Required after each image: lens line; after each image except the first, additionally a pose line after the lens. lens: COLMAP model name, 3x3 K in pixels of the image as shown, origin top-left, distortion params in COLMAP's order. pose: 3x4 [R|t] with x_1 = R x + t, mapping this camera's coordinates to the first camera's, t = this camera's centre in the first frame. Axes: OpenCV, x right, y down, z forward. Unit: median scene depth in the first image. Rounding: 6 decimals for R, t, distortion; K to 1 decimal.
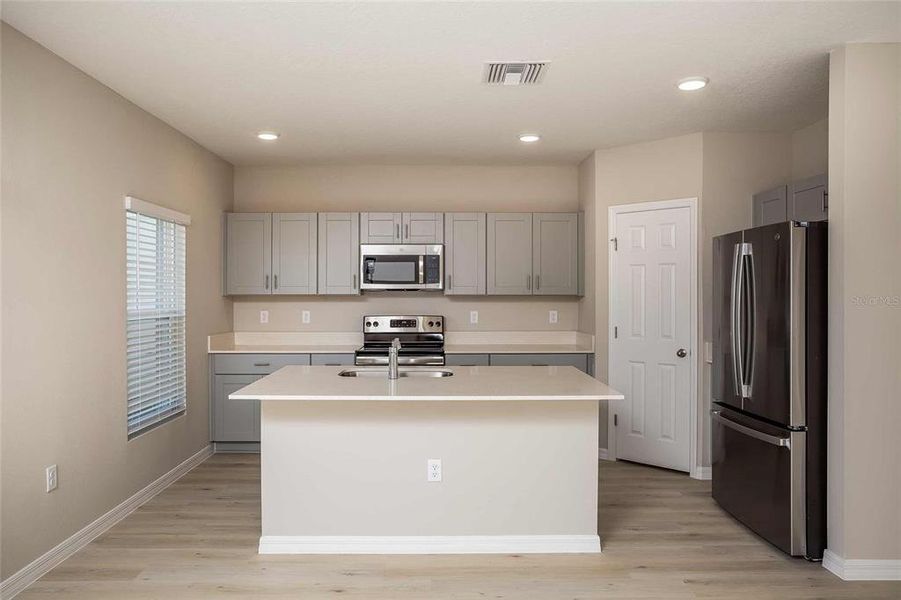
lens RADIAL K [[582.9, 0, 435.2], [0, 582.9, 297.1], [0, 0, 1]] dist [0.002703, 0.001299]
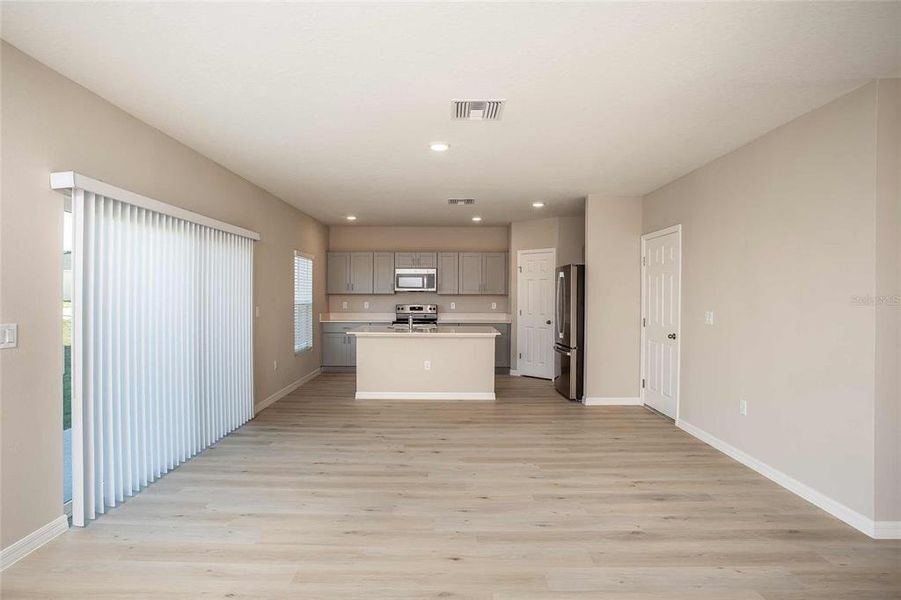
lens RADIAL K [[458.3, 0, 450.5], [0, 458.3, 300.0], [0, 0, 1]] dist [-0.054581, 0.000270]
pose [[0.999957, 0.003529, 0.008541, 0.048469], [-0.003586, 0.999971, 0.006672, 0.005990], [-0.008517, -0.006703, 0.999941, -0.562949]]
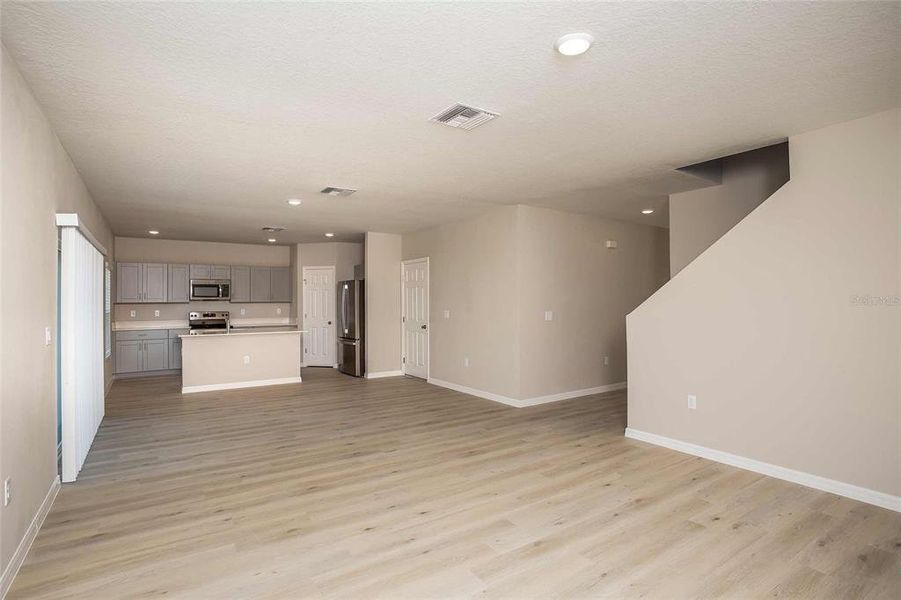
lens RADIAL K [[458.3, 0, 450.5], [0, 458.3, 300.0], [0, 0, 1]] dist [-0.054581, 0.000270]
pose [[0.820325, -0.004616, 0.571878, -0.292516], [0.009521, 0.999939, -0.005586, 0.006485], [-0.571818, 0.010027, 0.820319, -0.940302]]
